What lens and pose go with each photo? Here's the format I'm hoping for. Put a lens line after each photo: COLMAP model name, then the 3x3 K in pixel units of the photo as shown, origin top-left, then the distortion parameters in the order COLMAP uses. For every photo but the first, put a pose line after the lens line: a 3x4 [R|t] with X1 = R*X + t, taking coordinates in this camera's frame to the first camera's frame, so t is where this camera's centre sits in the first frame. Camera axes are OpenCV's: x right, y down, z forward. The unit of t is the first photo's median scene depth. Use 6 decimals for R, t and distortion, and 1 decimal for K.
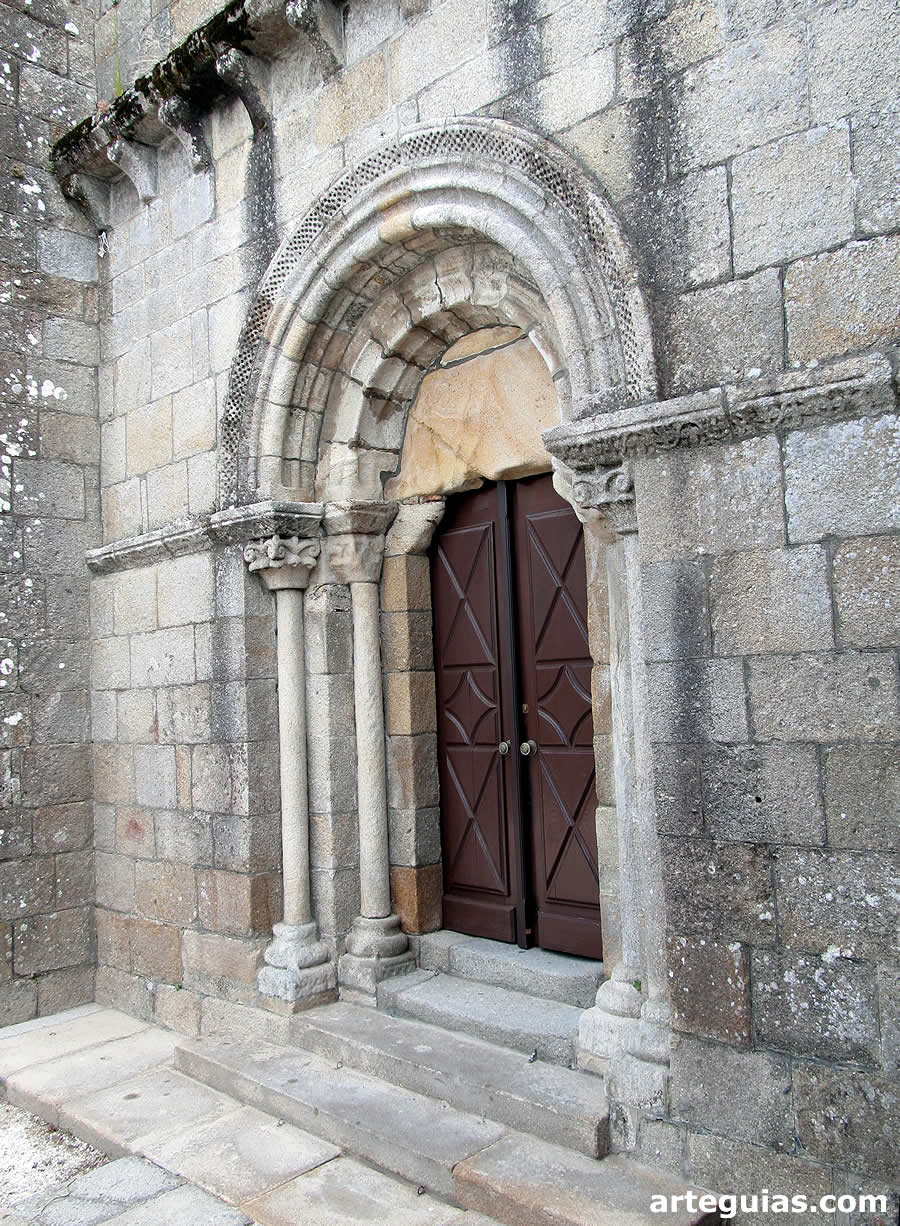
lens RADIAL K [[1055.8, 0, 425.9], [0, 1055.8, 603.5], [0, 0, 1]] dist [-0.015130, 0.037407]
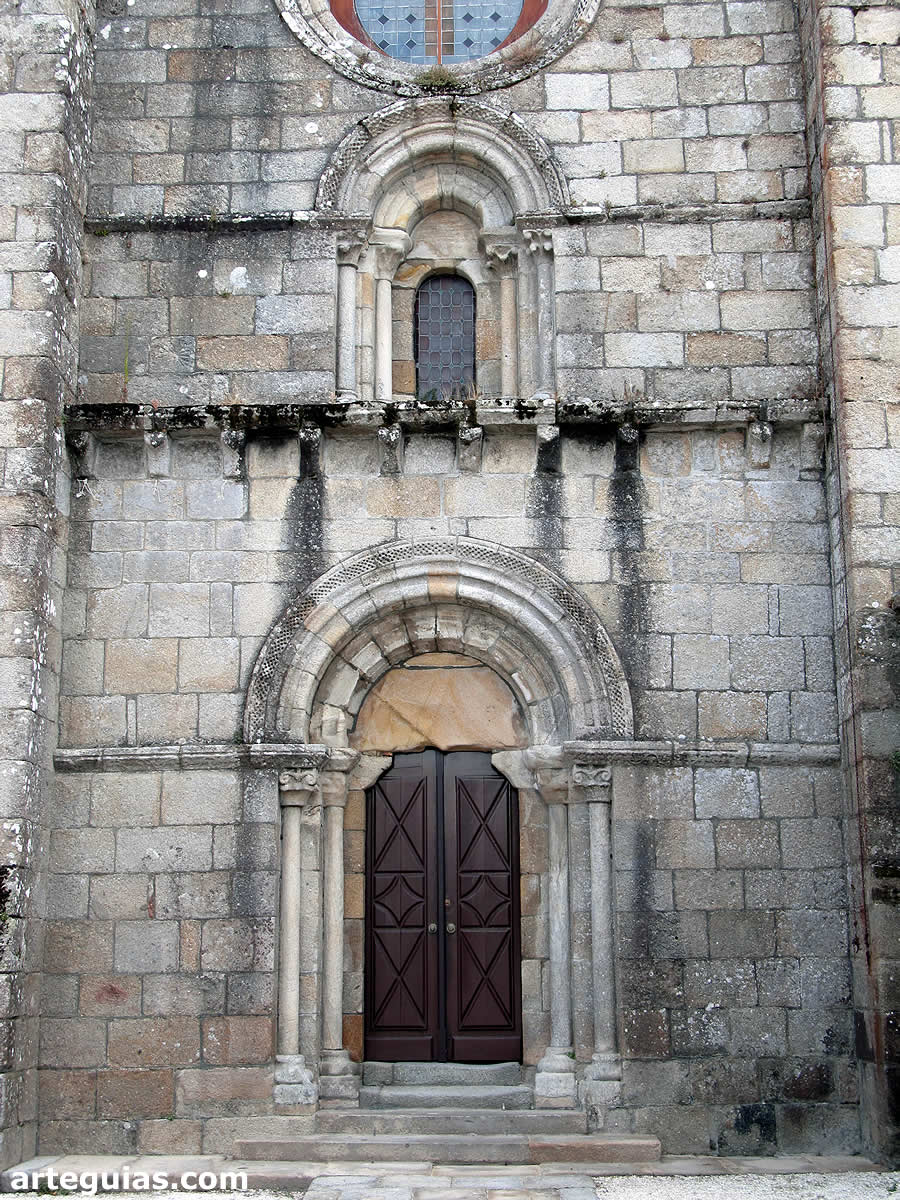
lens RADIAL K [[1744.6, 0, 445.6], [0, 1744.6, 566.8], [0, 0, 1]] dist [0.029302, 0.000000]
pose [[0.722979, 0.194244, 0.663002, -1.920674], [-0.077143, 0.976358, -0.201928, 0.155517], [-0.686550, 0.094843, 0.720870, -0.990851]]
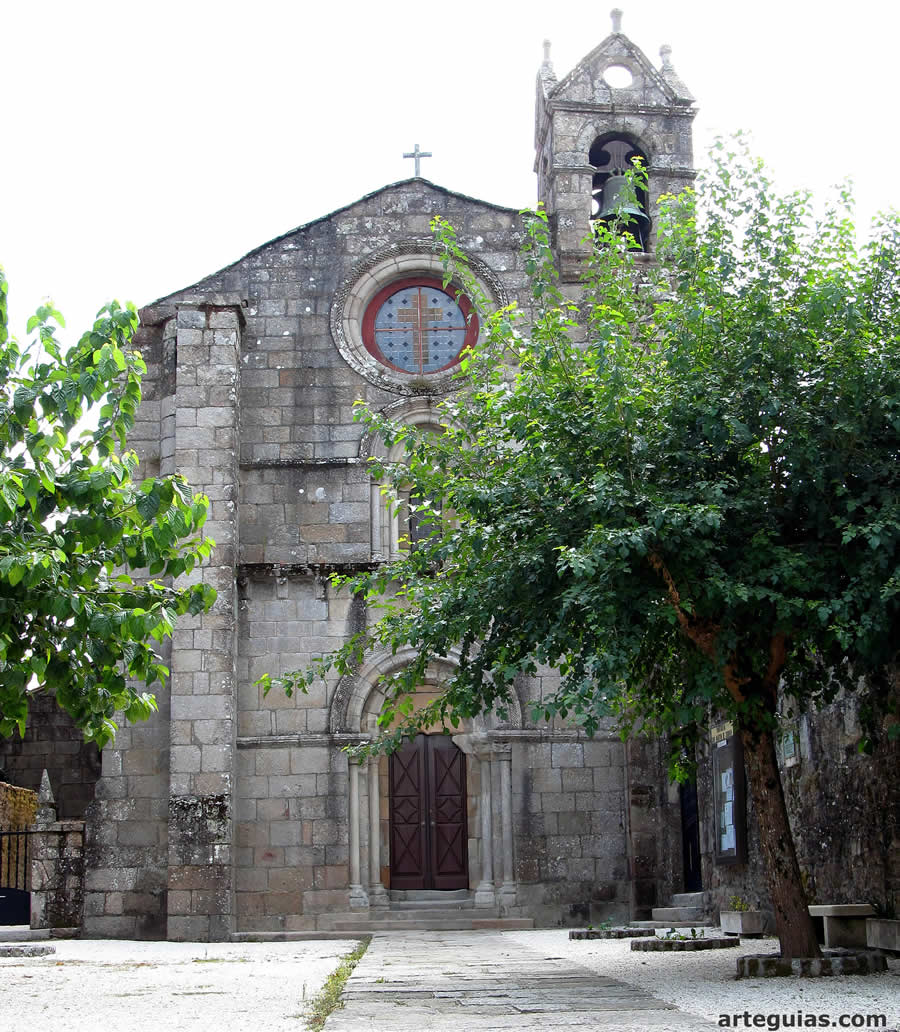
lens RADIAL K [[1958.7, 0, 444.6], [0, 1958.7, 523.9], [0, 0, 1]] dist [0.071009, 0.000000]
pose [[0.705396, 0.173847, 0.687164, -4.460102], [-0.062923, 0.980987, -0.183590, 0.368168], [-0.706015, 0.086265, 0.702923, -3.506041]]
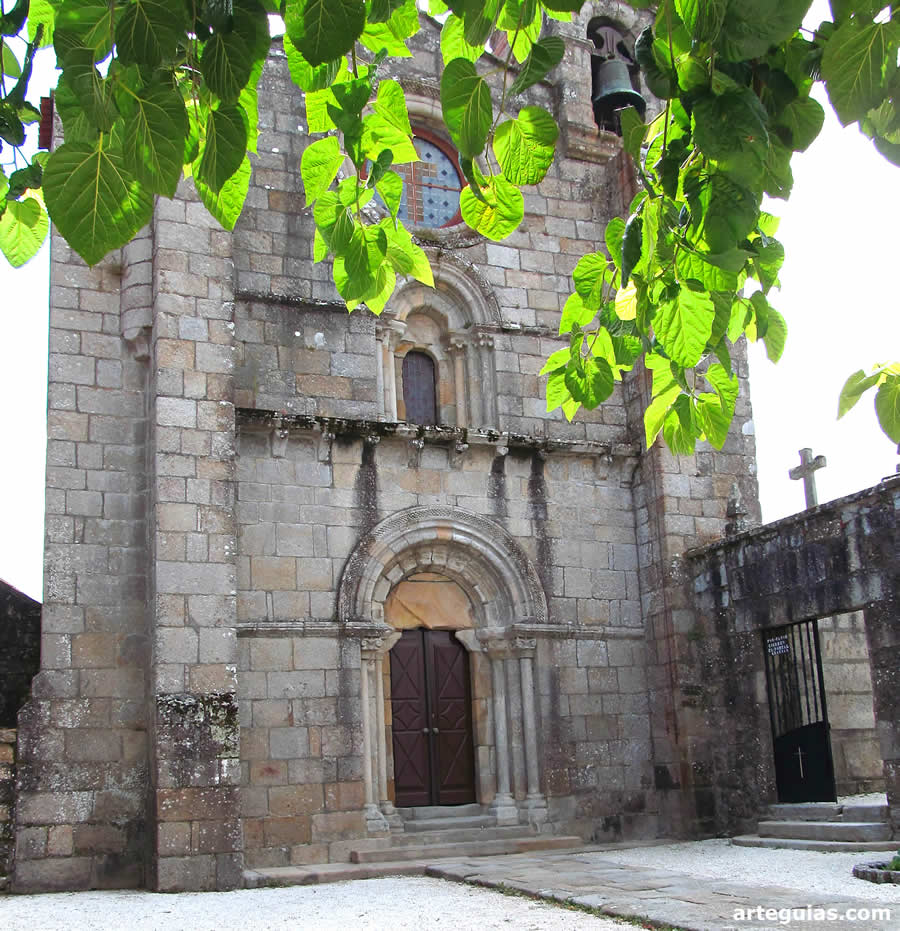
lens RADIAL K [[1080.5, 0, 464.2], [0, 1080.5, 587.7], [0, 0, 1]] dist [0.025308, 0.000000]
pose [[0.380405, 0.186926, 0.905732, -2.749647], [-0.036034, 0.981613, -0.187452, 0.331824], [-0.924118, 0.038671, 0.380146, -0.140491]]
